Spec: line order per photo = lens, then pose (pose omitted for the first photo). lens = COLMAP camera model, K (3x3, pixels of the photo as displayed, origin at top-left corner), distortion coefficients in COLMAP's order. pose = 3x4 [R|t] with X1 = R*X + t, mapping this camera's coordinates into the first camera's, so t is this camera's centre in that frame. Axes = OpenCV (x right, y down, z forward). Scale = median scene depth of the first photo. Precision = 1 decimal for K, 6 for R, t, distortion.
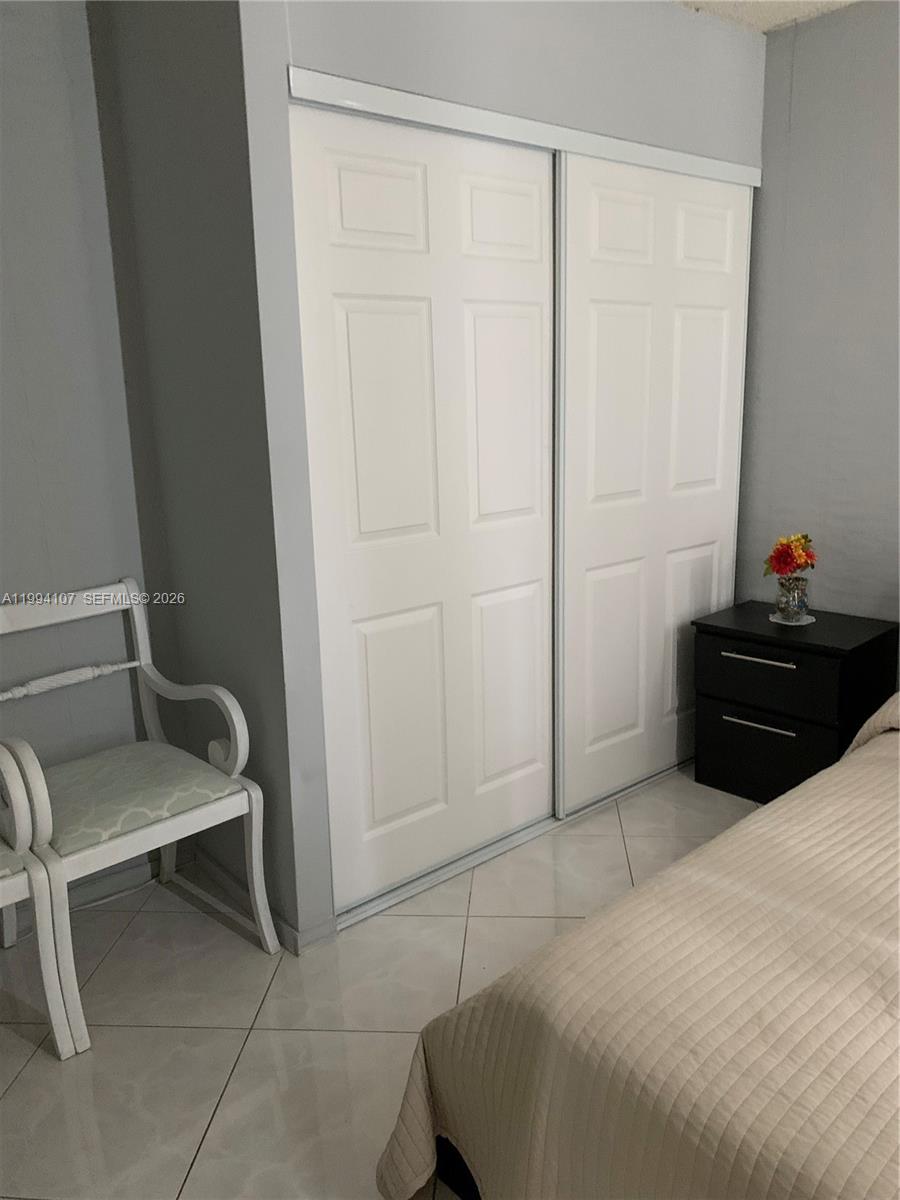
lens RADIAL K [[941.1, 0, 455.8], [0, 941.1, 601.0], [0, 0, 1]] dist [0.023583, -0.023978]
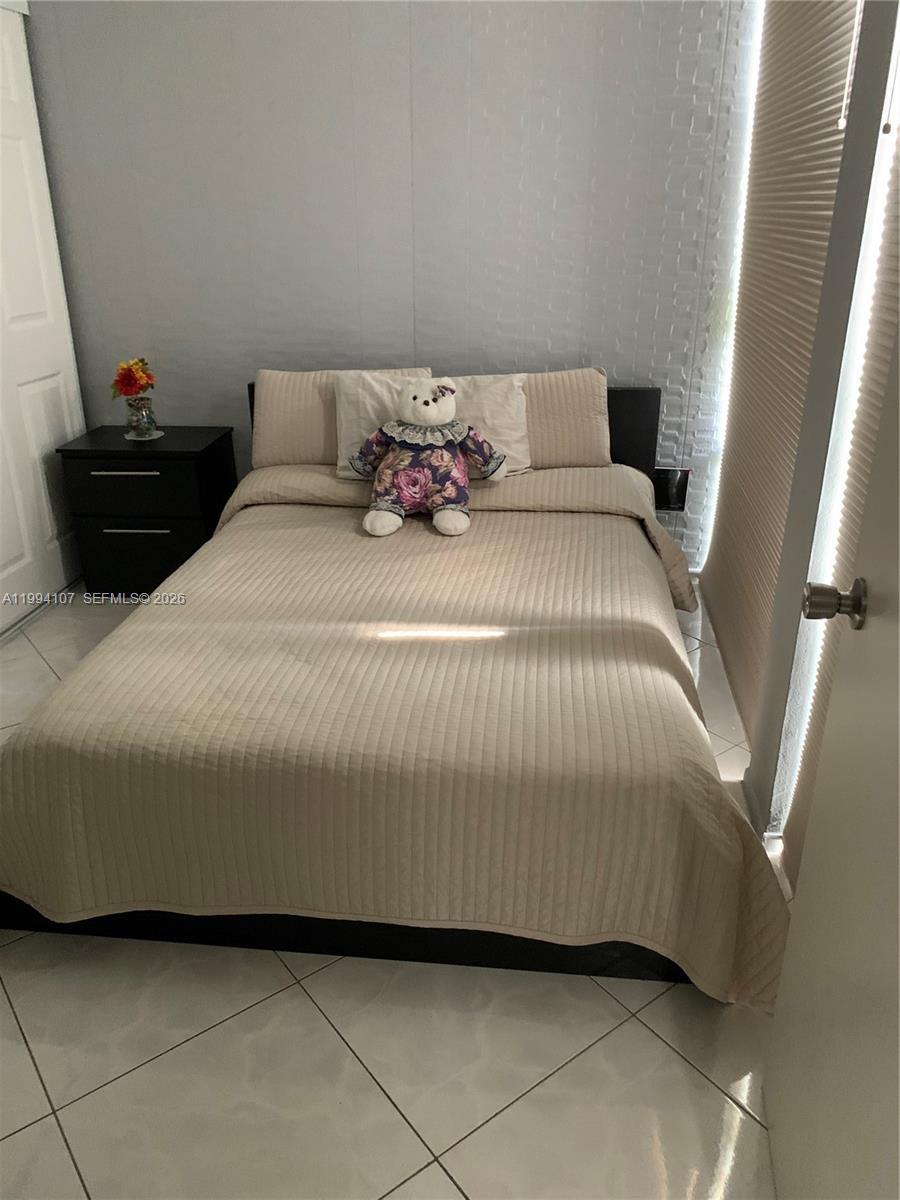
lens RADIAL K [[941.1, 0, 449.4], [0, 941.1, 596.1], [0, 0, 1]] dist [0.023583, -0.023978]
pose [[0.759823, -0.230564, 0.607873, -0.101687], [0.134910, 0.970567, 0.199498, 0.029993], [-0.635978, -0.069575, 0.768565, -0.122104]]
